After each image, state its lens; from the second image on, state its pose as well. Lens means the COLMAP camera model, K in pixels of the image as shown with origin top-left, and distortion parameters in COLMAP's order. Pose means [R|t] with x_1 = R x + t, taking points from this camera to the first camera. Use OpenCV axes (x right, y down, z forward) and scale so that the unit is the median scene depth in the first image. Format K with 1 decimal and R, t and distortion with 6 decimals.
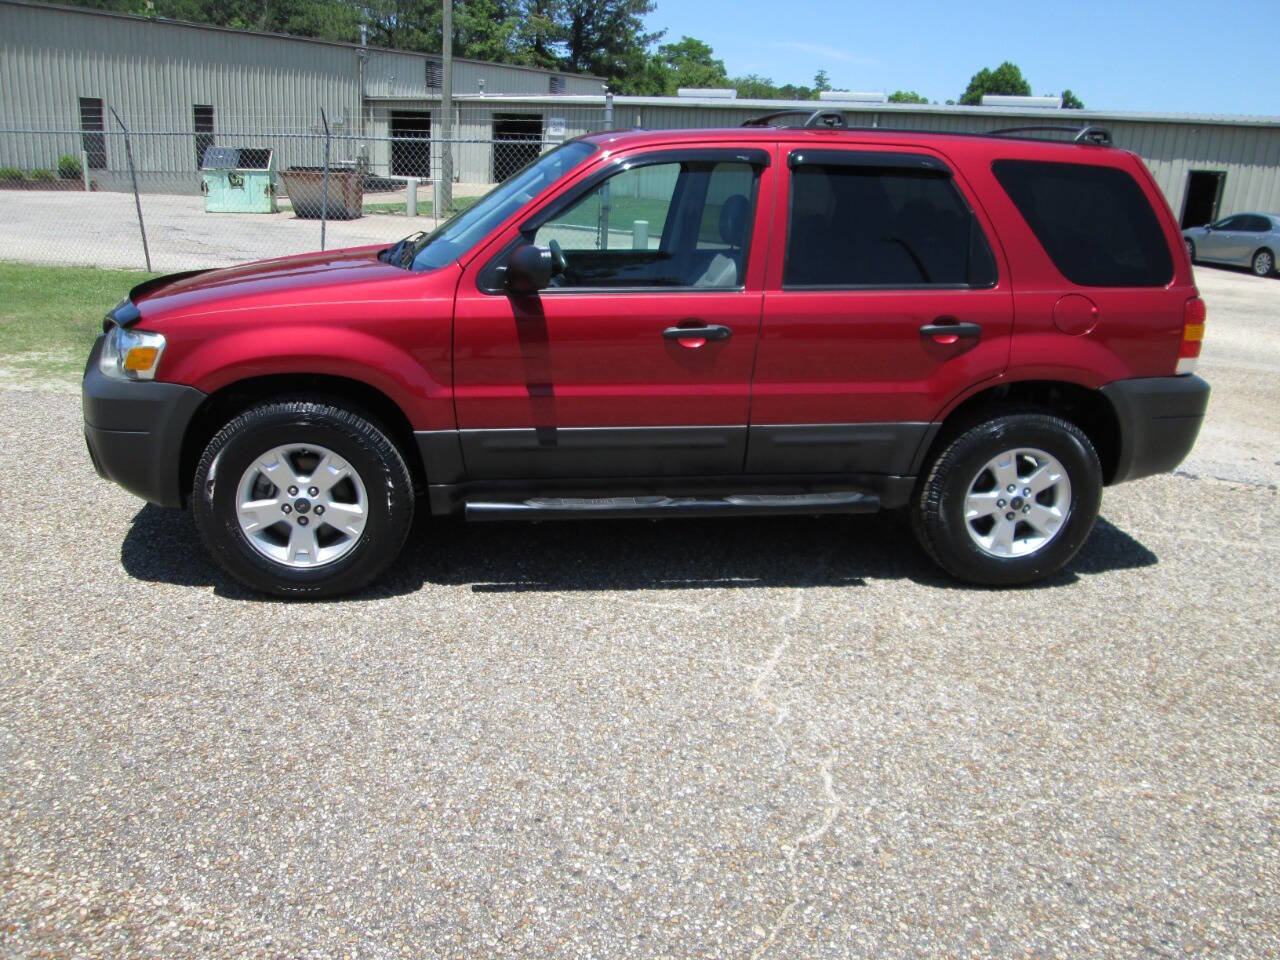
lens RADIAL K [[1063.0, 0, 642.6], [0, 1063.0, 482.6], [0, 0, 1]] dist [-0.052232, 0.009059]
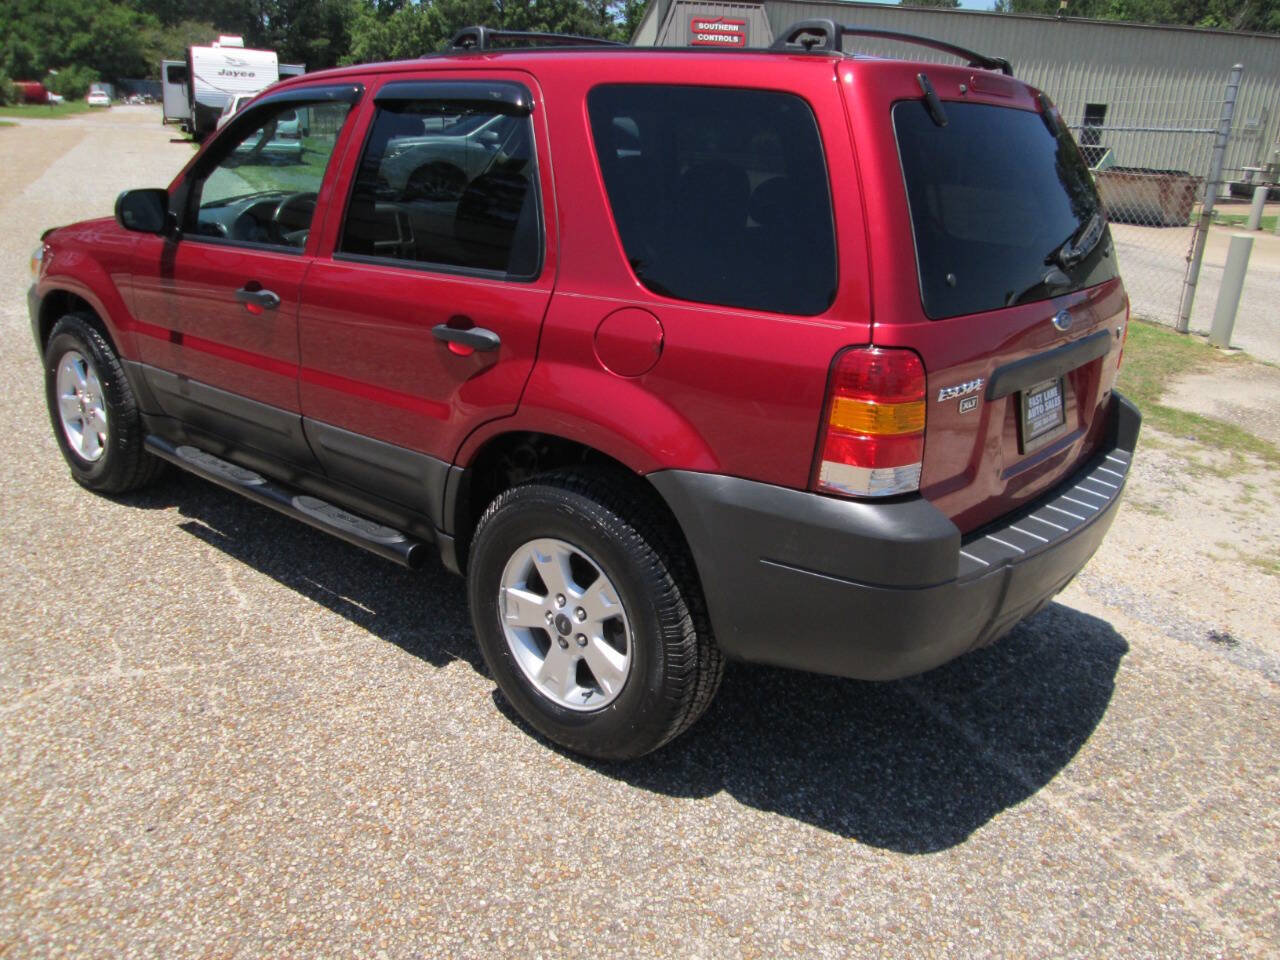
lens RADIAL K [[1047.3, 0, 641.5], [0, 1047.3, 490.2], [0, 0, 1]] dist [-0.048057, 0.004701]
pose [[0.656343, 0.235525, -0.716758, 0.807617], [-0.230922, 0.967143, 0.106344, -0.135142], [0.718254, 0.095717, 0.689166, 0.581001]]
